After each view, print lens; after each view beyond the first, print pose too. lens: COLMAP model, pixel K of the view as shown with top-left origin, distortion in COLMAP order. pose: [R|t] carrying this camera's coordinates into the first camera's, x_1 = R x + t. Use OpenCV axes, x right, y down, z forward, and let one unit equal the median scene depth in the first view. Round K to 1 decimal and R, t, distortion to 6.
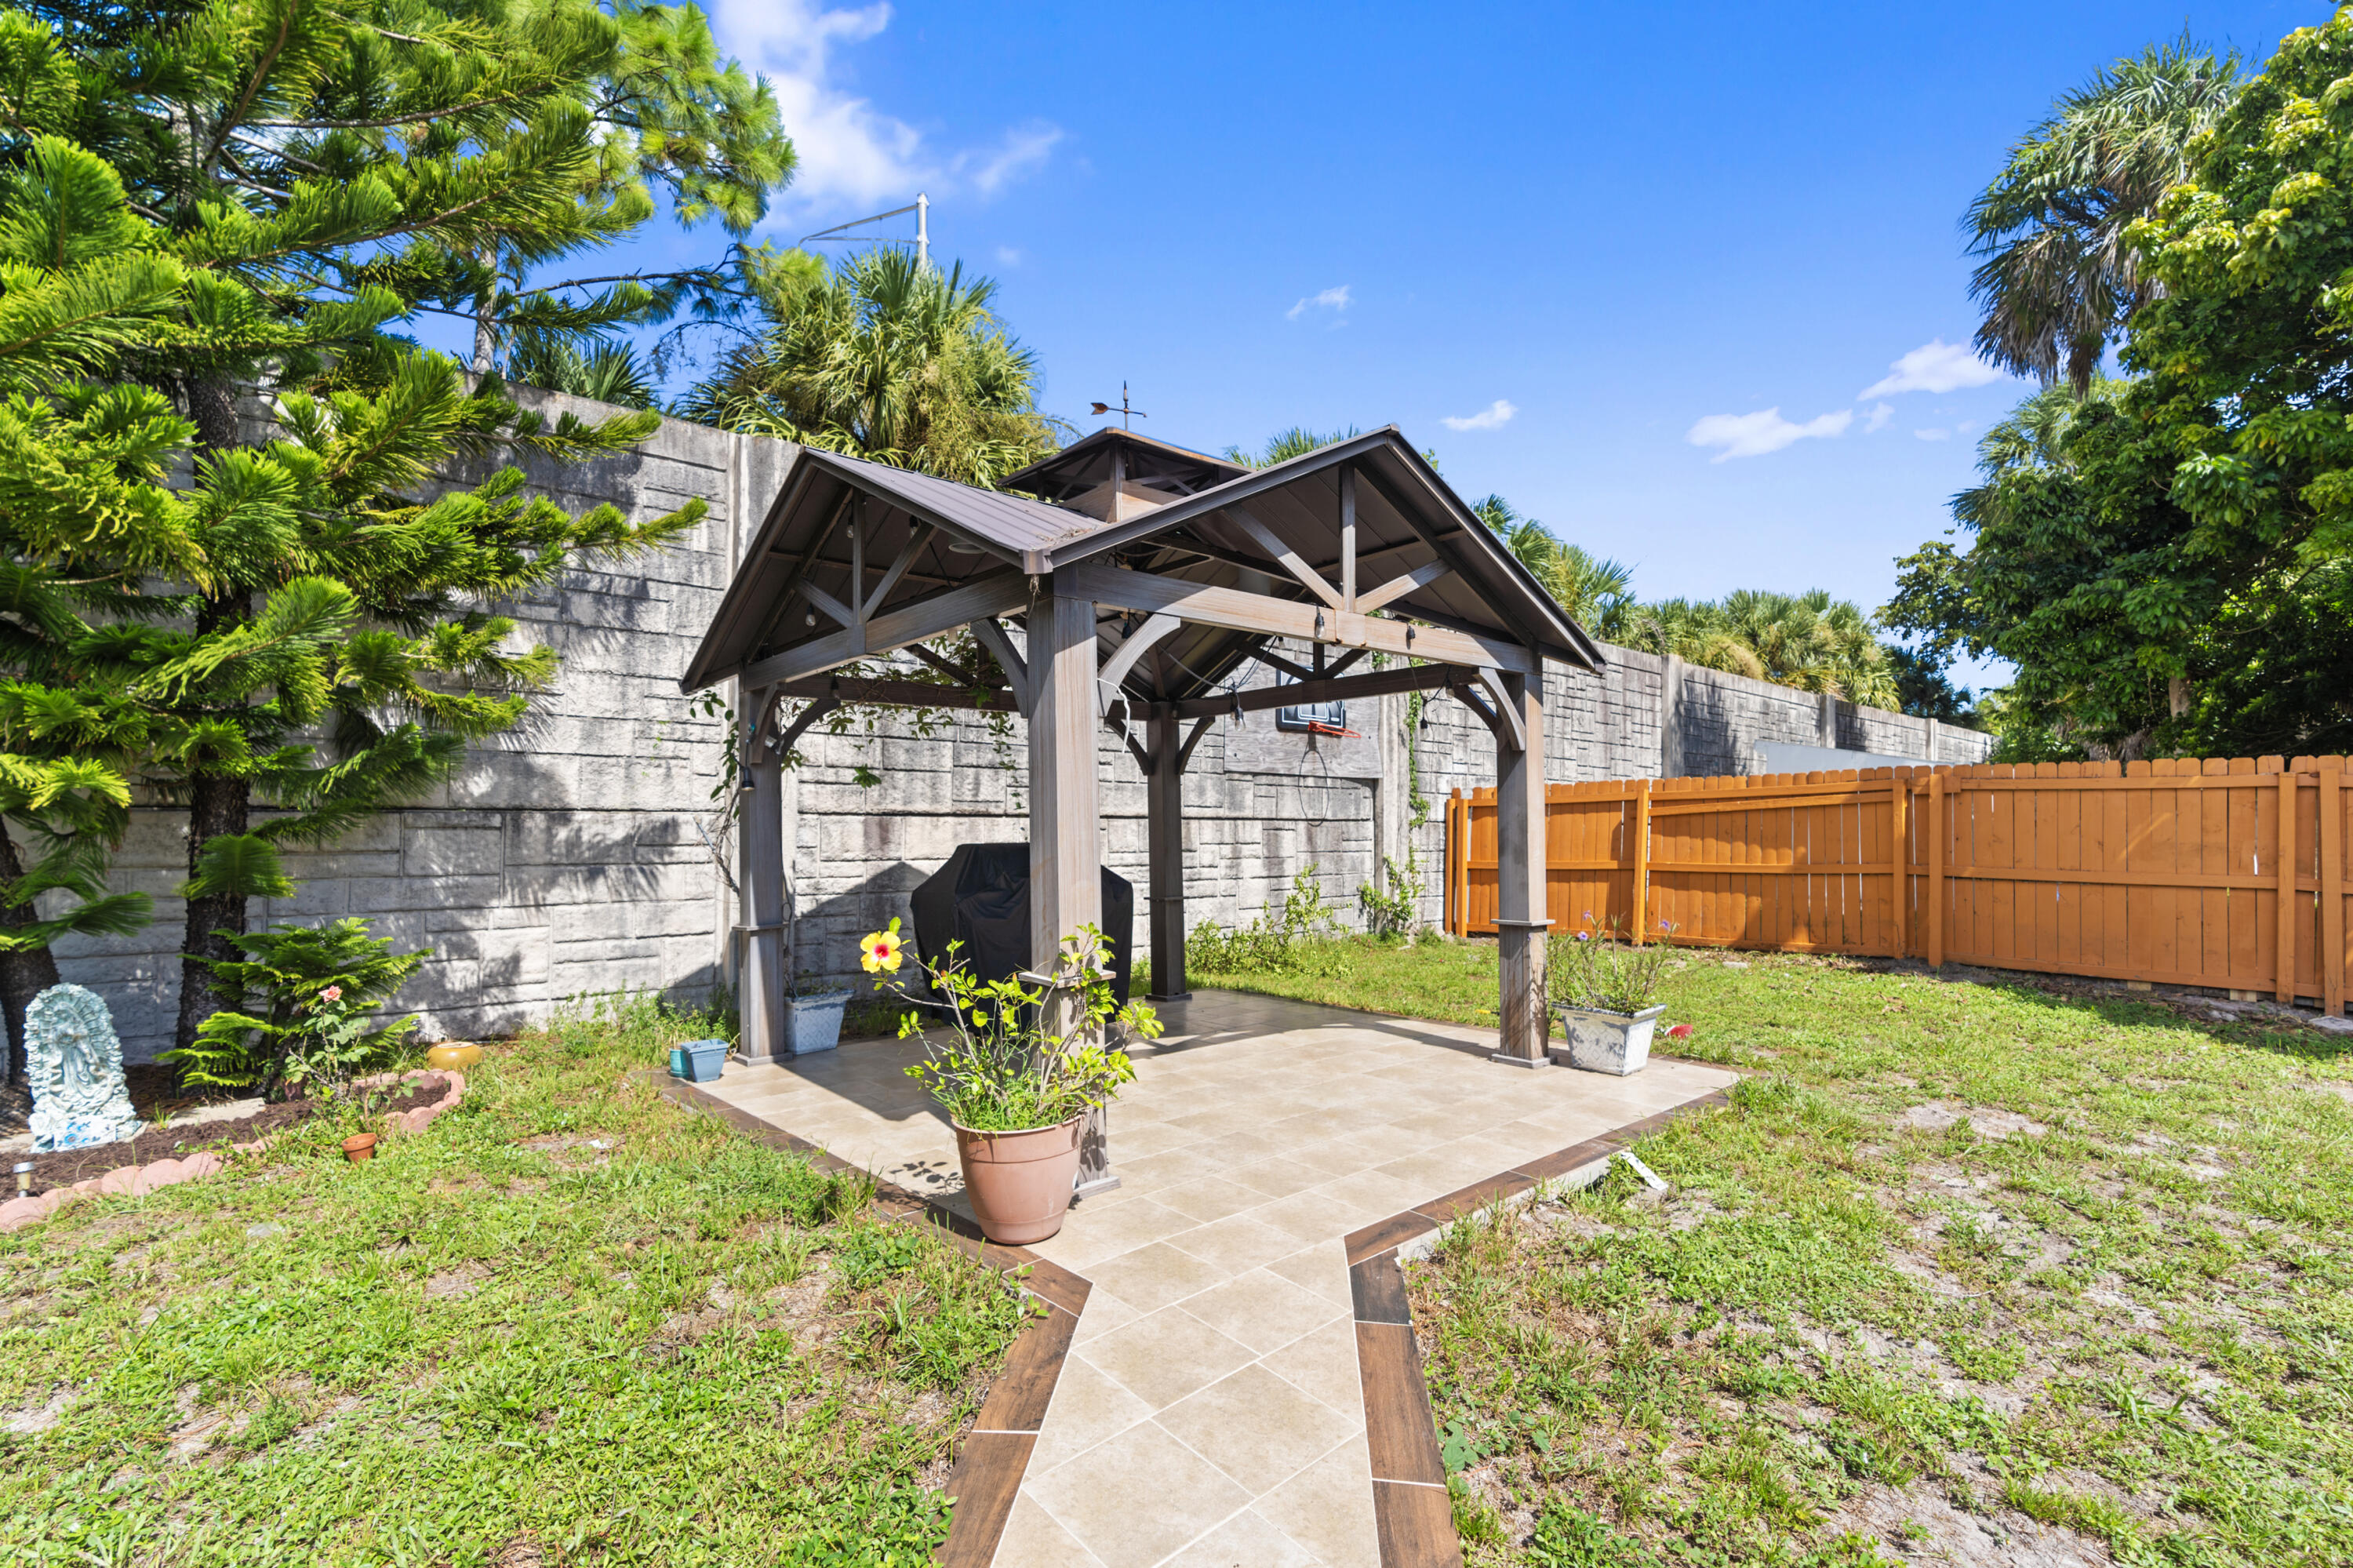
lens RADIAL K [[1061.7, 0, 1183.4], [0, 1061.7, 778.0], [0, 0, 1]] dist [-0.001806, 0.000890]
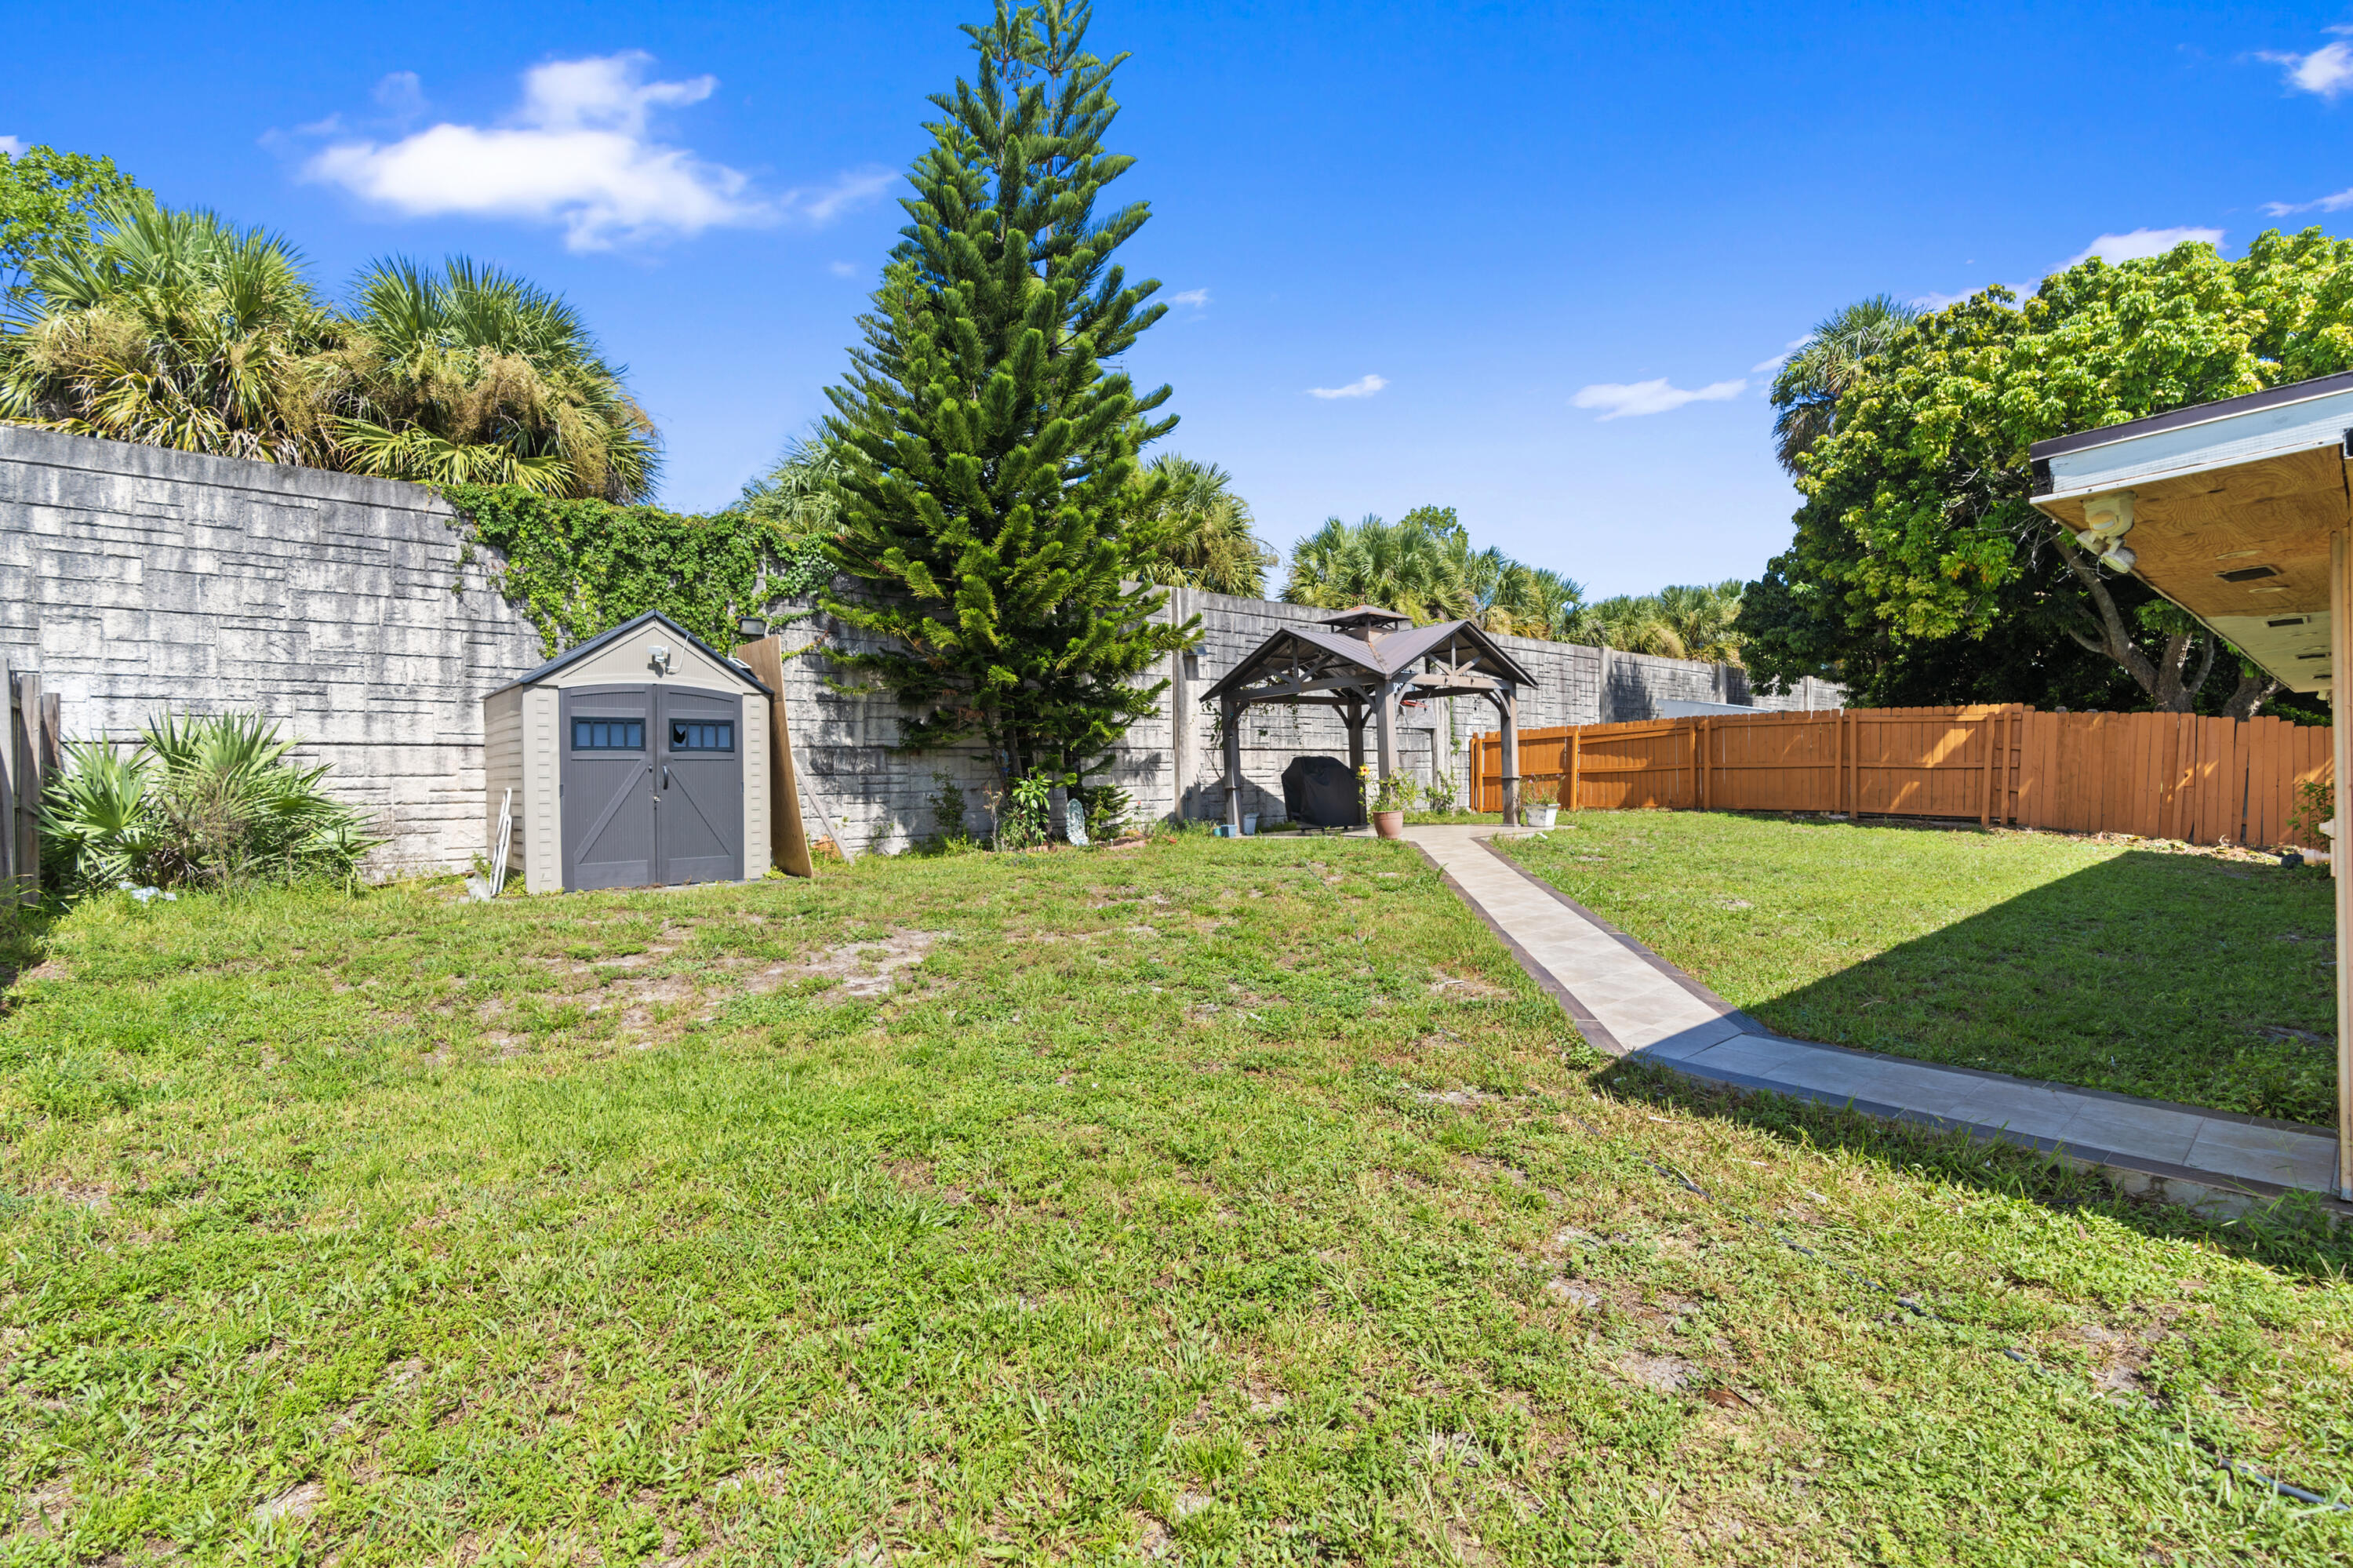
lens RADIAL K [[1061.7, 0, 1183.4], [0, 1061.7, 778.0], [0, 0, 1]] dist [-0.001806, 0.000890]
pose [[0.999698, -0.024468, 0.002278, -0.260075], [0.024352, 0.998841, 0.041507, -0.000472], [-0.003291, -0.041439, 0.999136, -0.850665]]
